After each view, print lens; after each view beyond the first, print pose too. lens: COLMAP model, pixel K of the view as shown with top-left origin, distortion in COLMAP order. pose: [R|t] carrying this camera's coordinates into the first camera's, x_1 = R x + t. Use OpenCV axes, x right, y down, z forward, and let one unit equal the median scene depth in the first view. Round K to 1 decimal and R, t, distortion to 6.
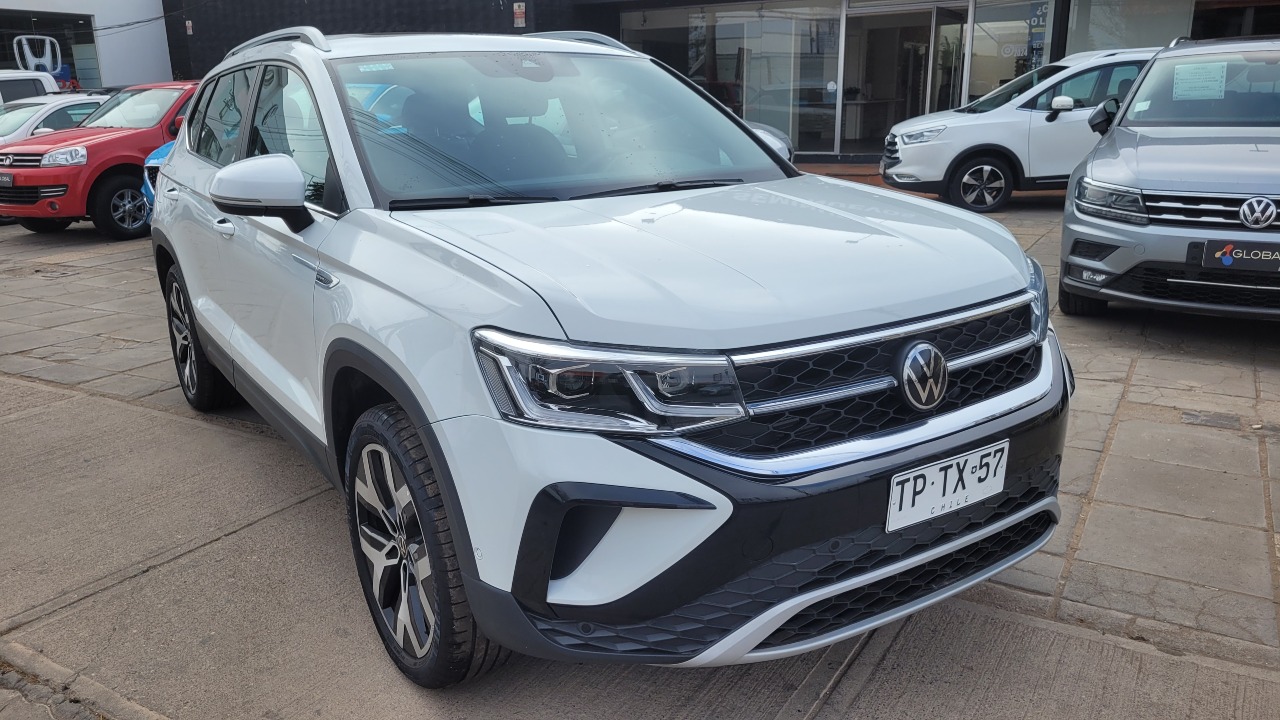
lens RADIAL K [[965.8, 0, 630.1], [0, 965.8, 358.8], [0, 0, 1]] dist [0.052986, -0.042125]
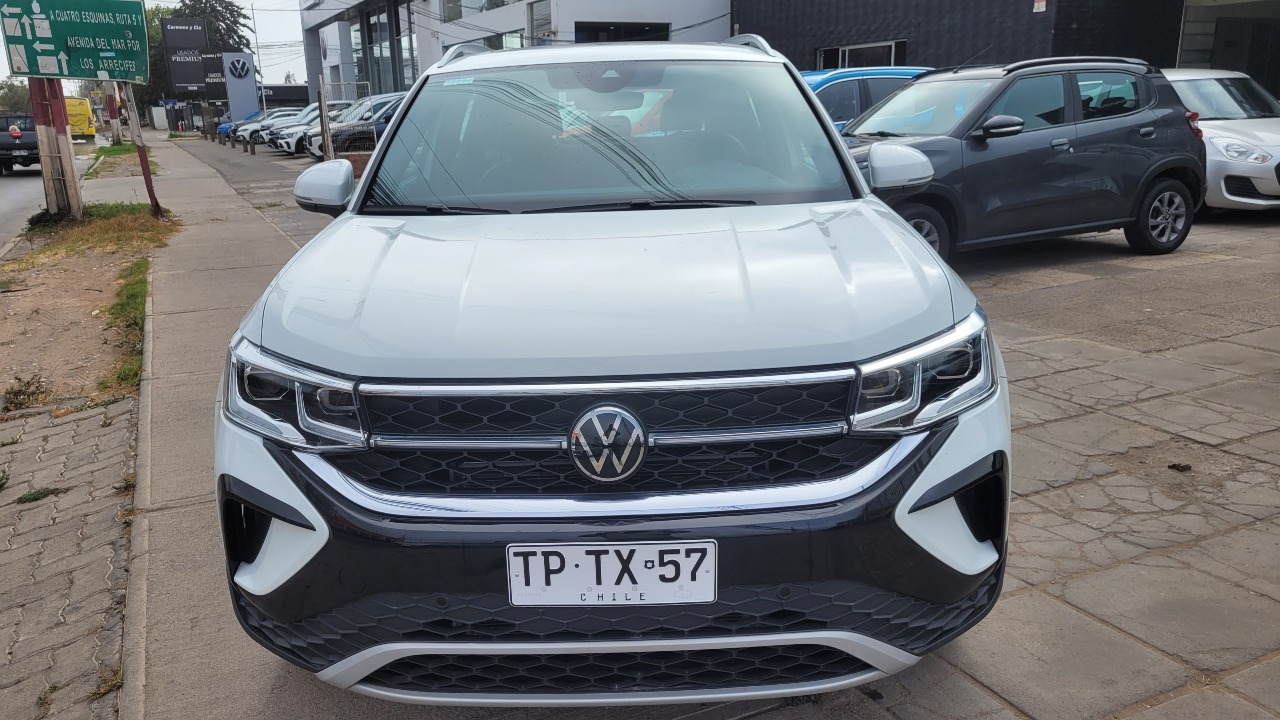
lens RADIAL K [[965.8, 0, 650.1], [0, 965.8, 361.9], [0, 0, 1]] dist [0.052986, -0.042125]
pose [[0.832784, 0.144752, -0.534339, 0.795339], [-0.138046, 0.989019, 0.052775, -0.106897], [0.536110, 0.029813, 0.843621, 0.291304]]
